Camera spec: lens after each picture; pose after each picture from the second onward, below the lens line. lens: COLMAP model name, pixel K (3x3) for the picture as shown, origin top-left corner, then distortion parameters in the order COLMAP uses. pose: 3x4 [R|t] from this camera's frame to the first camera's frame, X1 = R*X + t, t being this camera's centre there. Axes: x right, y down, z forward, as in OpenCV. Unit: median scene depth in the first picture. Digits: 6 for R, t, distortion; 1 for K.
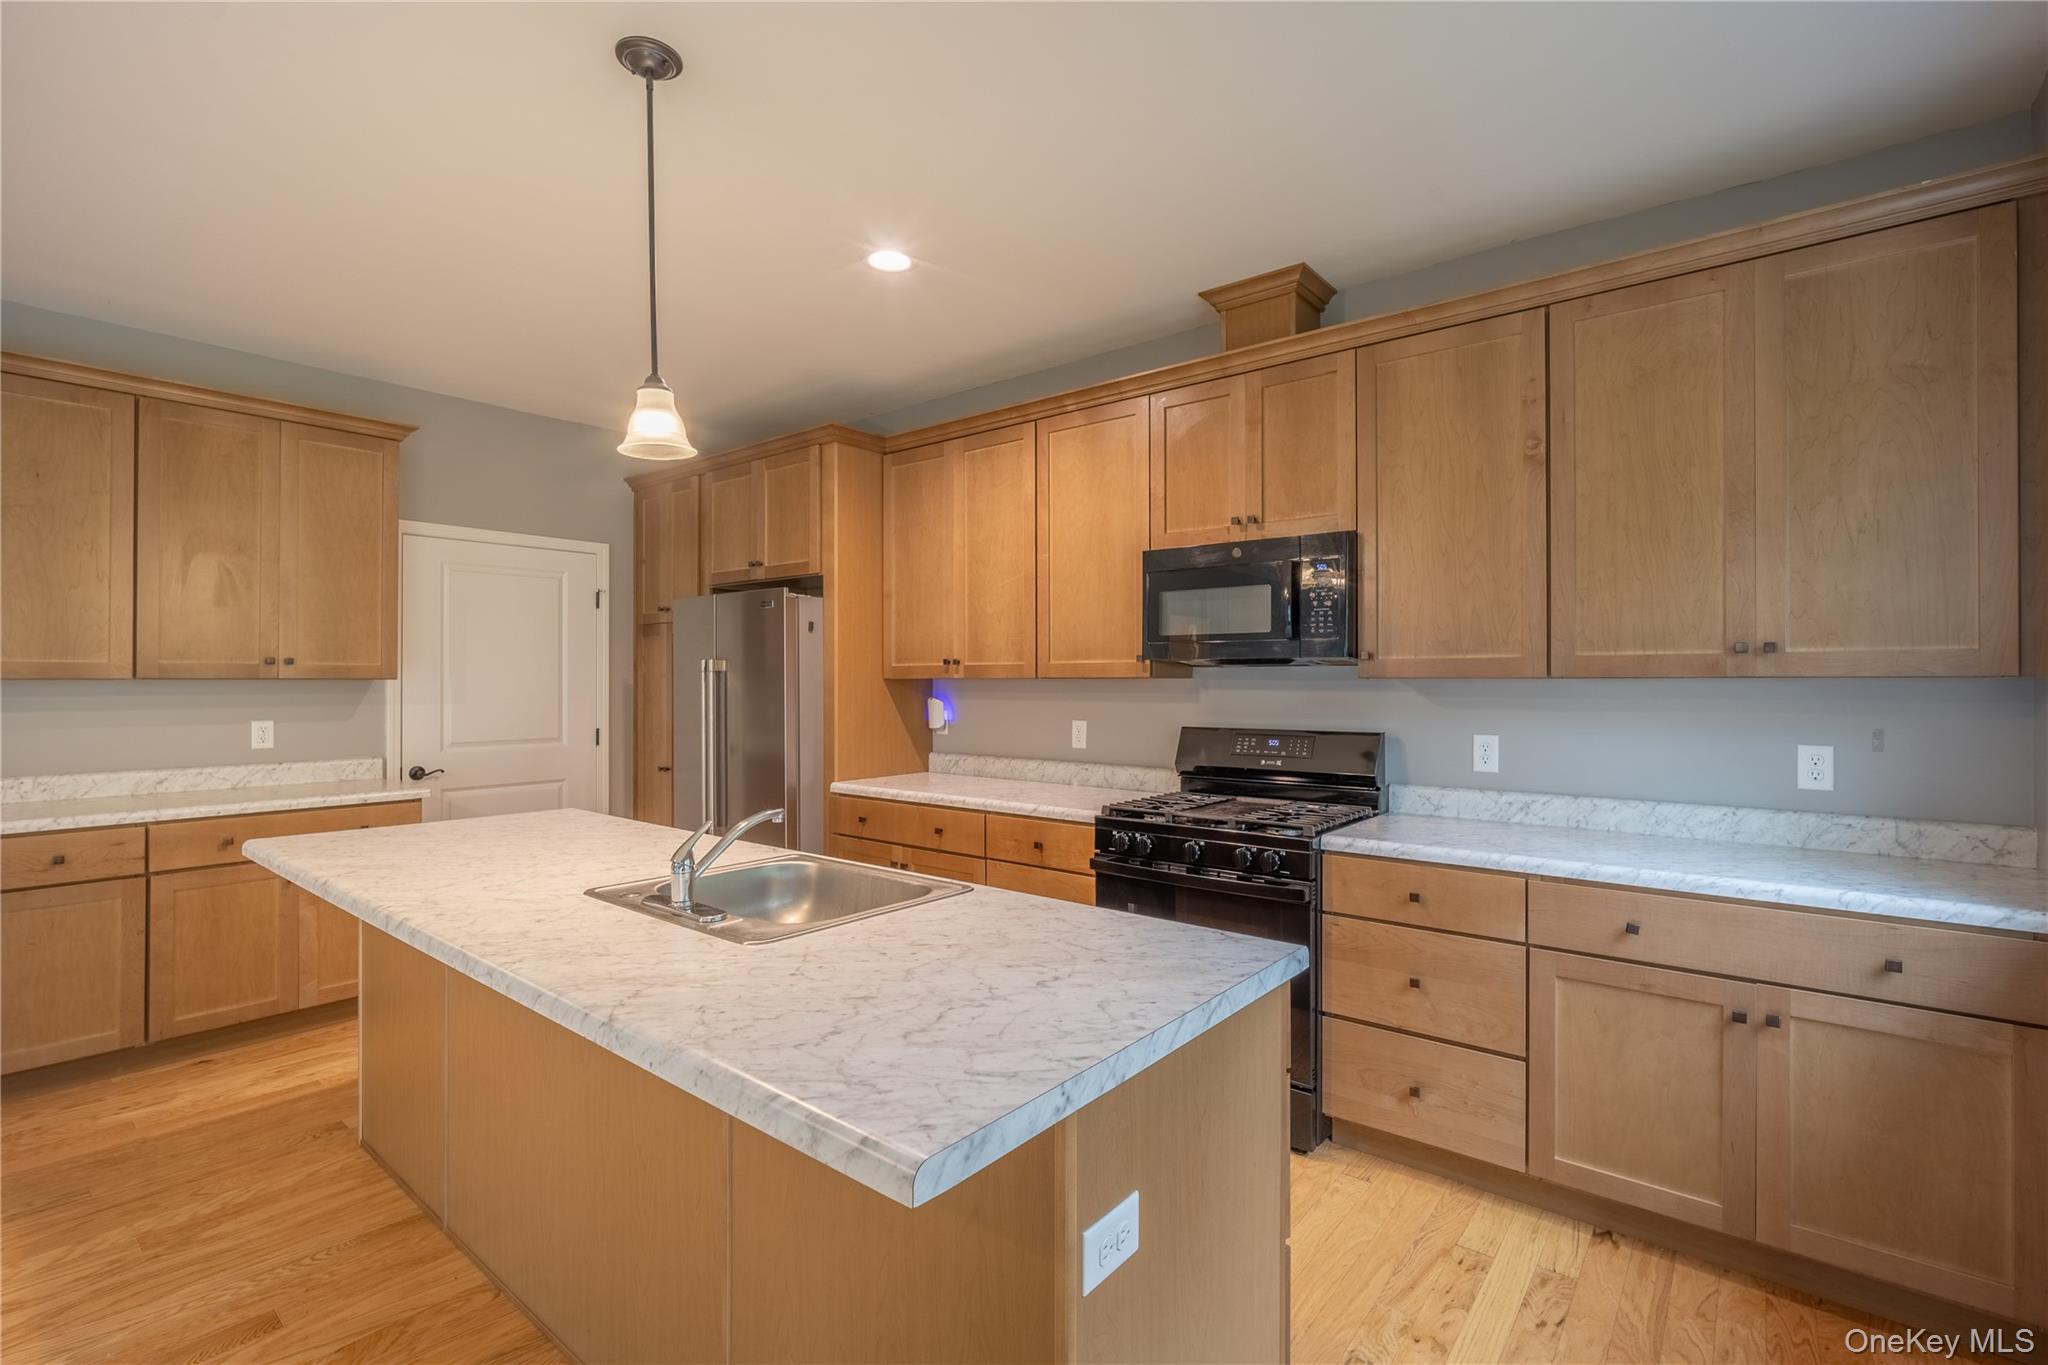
lens RADIAL K [[912.1, 0, 1033.7], [0, 912.1, 676.0], [0, 0, 1]] dist [-0.007160, 0.000701]
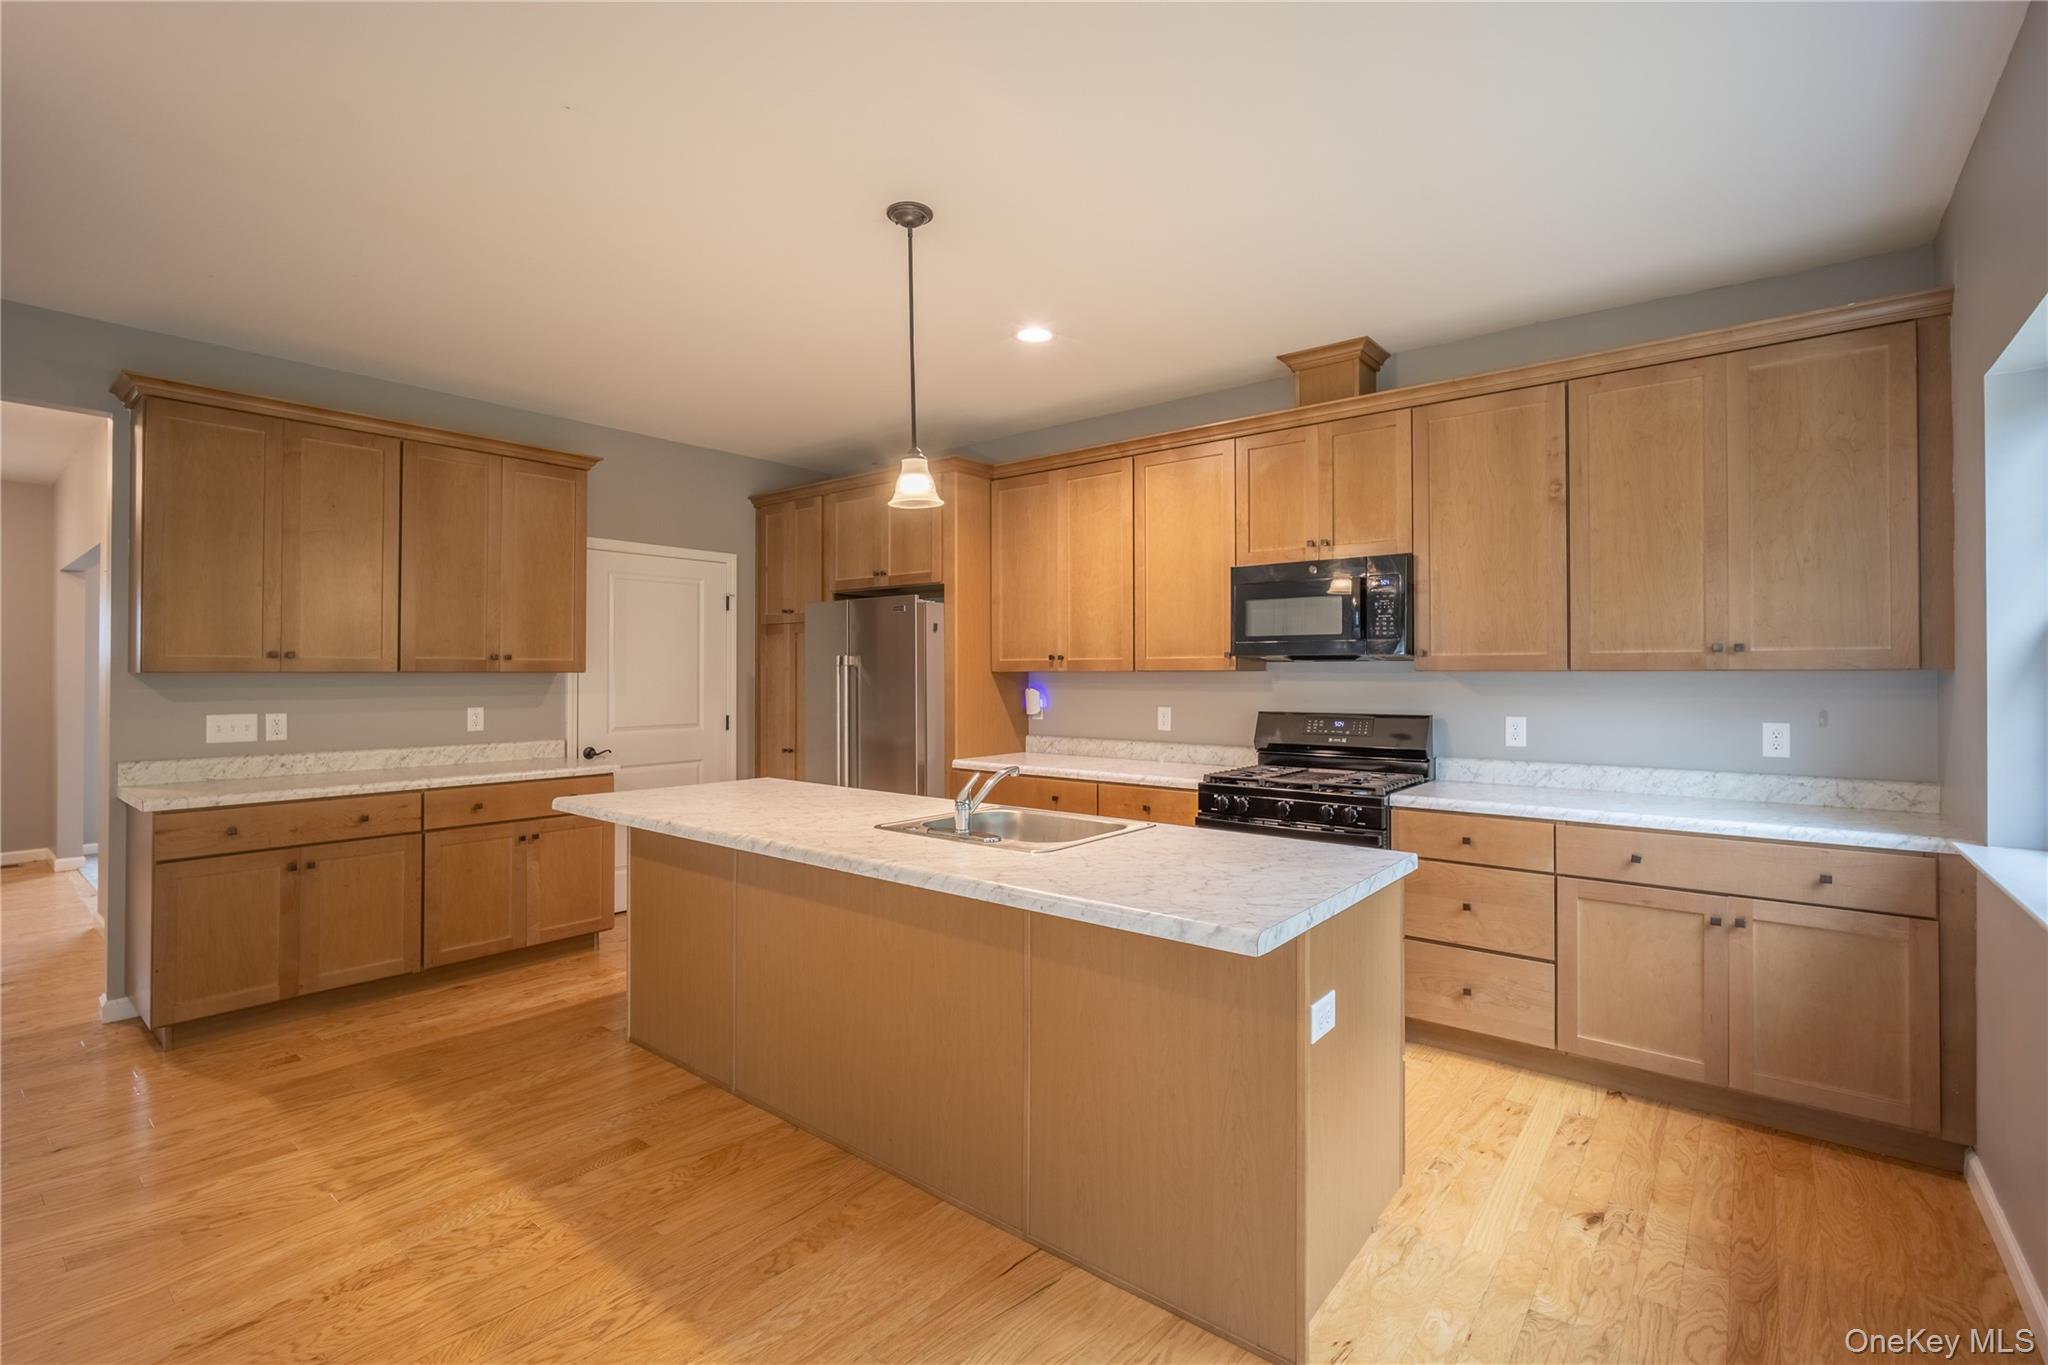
lens RADIAL K [[907.4, 0, 1029.6], [0, 907.4, 664.6], [0, 0, 1]] dist [-0.006876, -0.000614]
pose [[1.000000, -0.000482, -0.000426, -0.167809], [0.000480, 0.999986, -0.005309, -0.000136], [0.000429, 0.005309, 0.999986, -0.239188]]
